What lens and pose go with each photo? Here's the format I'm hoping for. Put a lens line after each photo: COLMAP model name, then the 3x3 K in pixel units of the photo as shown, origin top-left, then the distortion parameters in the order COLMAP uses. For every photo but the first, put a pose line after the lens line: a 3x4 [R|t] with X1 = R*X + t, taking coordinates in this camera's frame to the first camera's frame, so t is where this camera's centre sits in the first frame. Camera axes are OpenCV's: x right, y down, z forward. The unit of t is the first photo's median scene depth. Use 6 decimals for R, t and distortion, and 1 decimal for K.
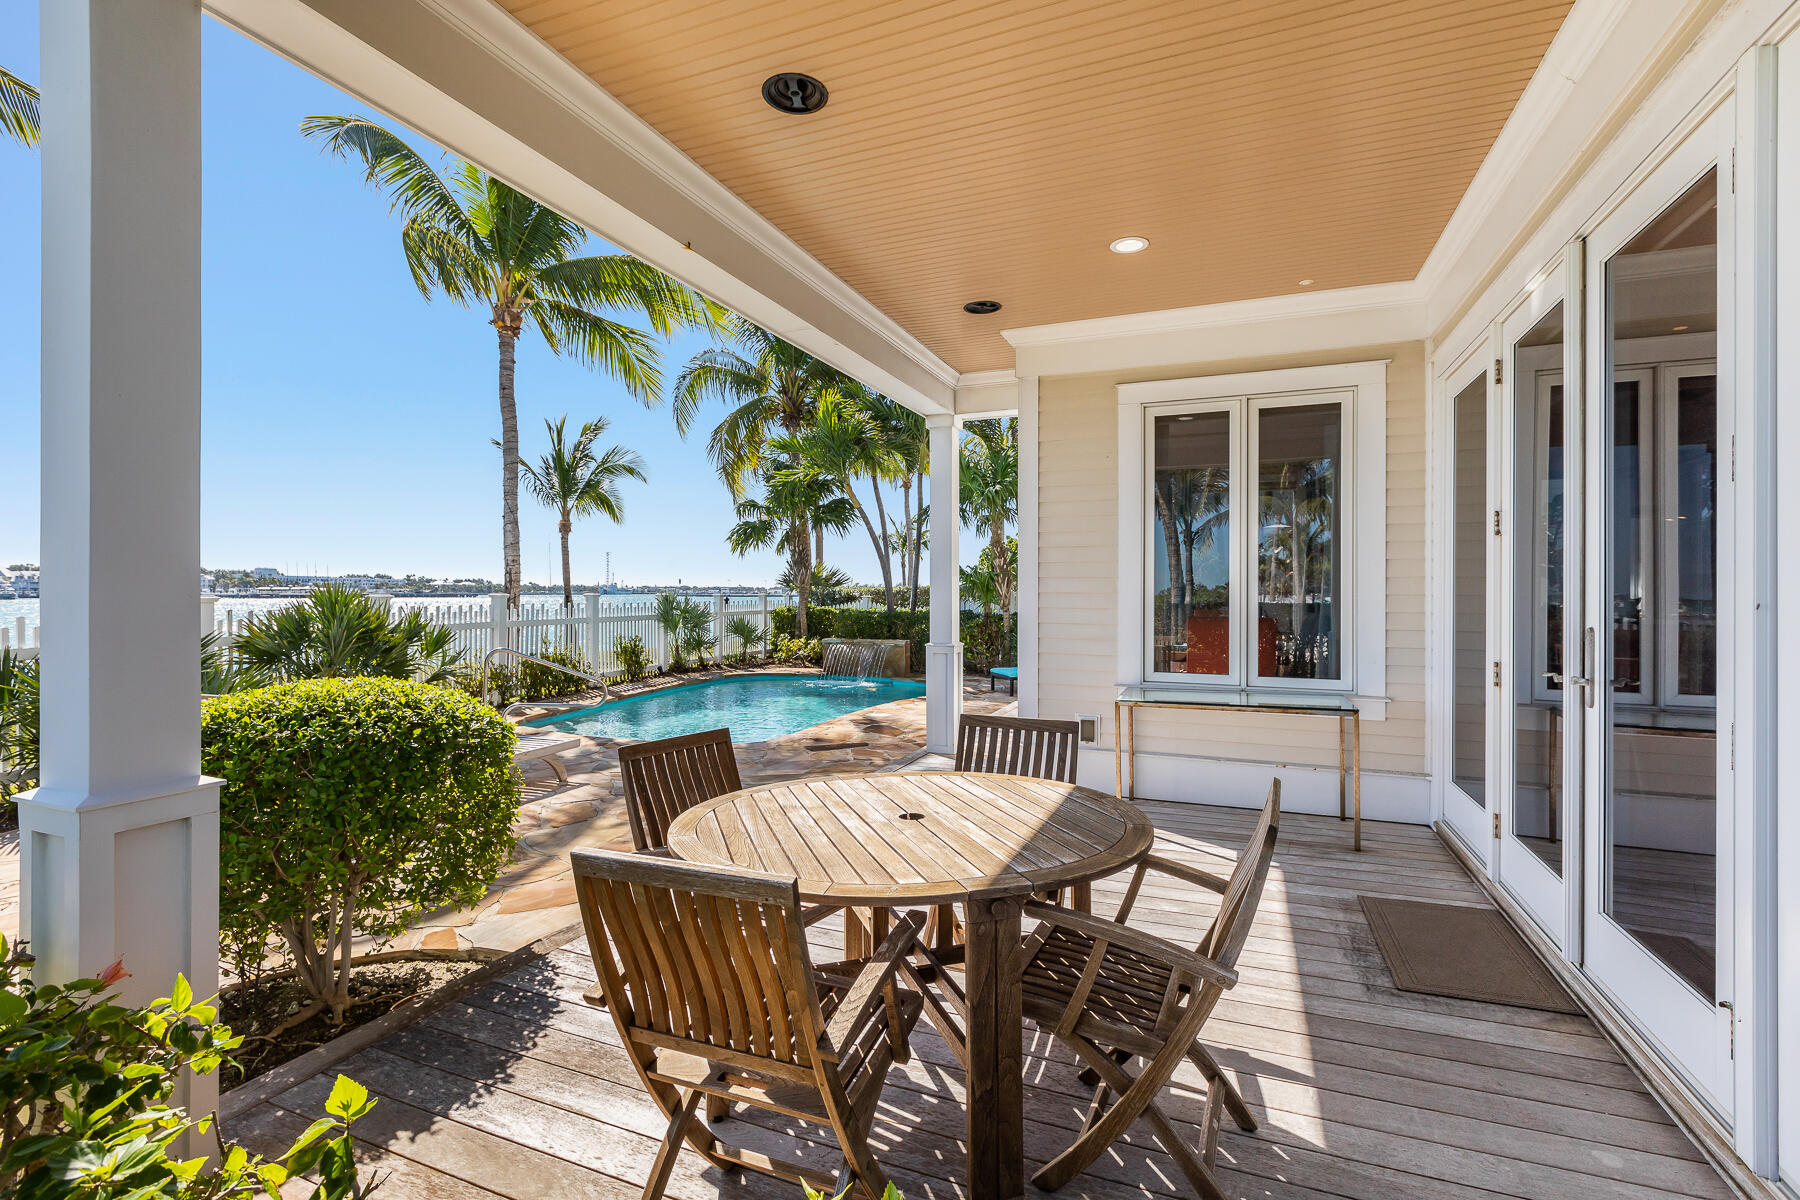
lens RADIAL K [[810.5, 0, 904.7], [0, 810.5, 584.5], [0, 0, 1]] dist [0.001814, -0.000581]
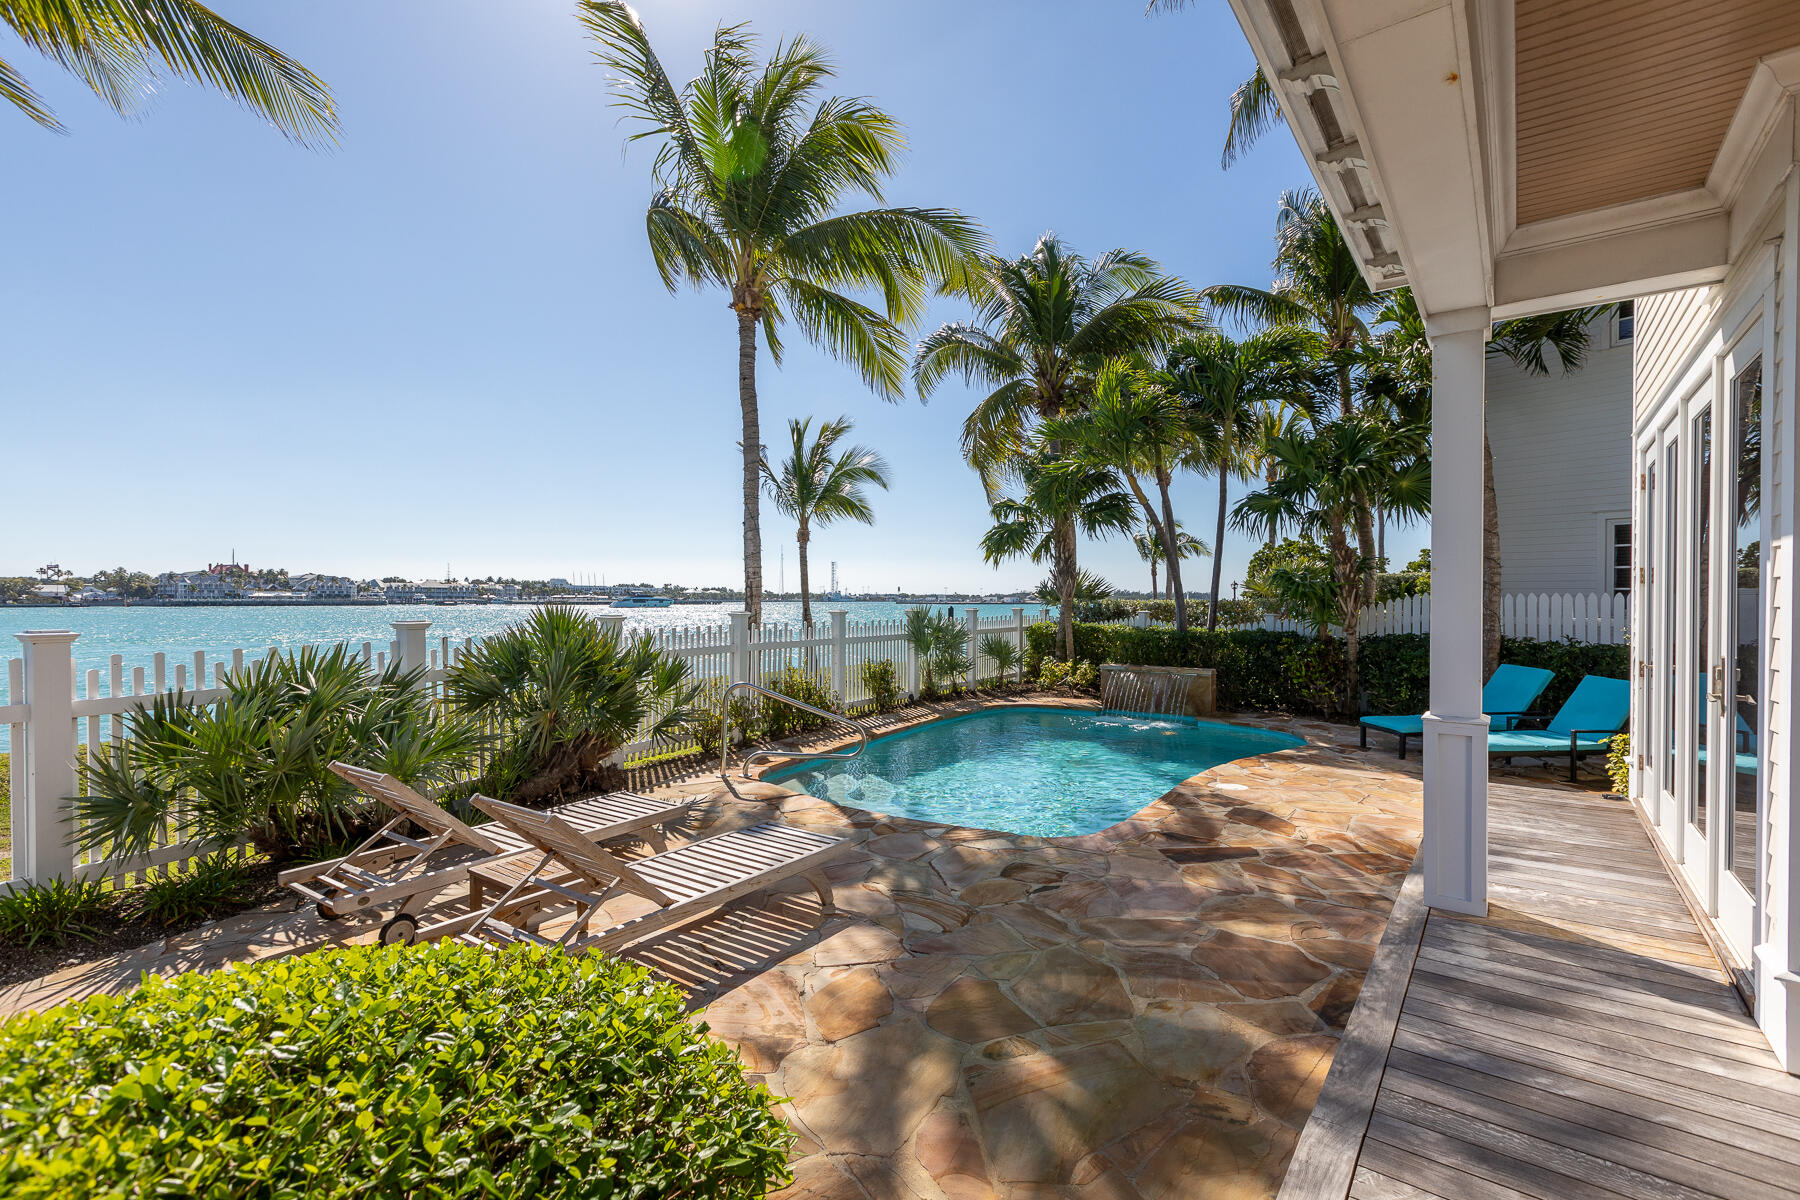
lens RADIAL K [[810.5, 0, 906.6], [0, 810.5, 585.8], [0, 0, 1]] dist [0.001814, -0.000581]
pose [[0.966106, -0.003705, -0.258120, -0.206455], [0.001802, 0.999969, -0.007606, -0.018025], [0.258141, 0.006883, 0.966083, 0.412264]]
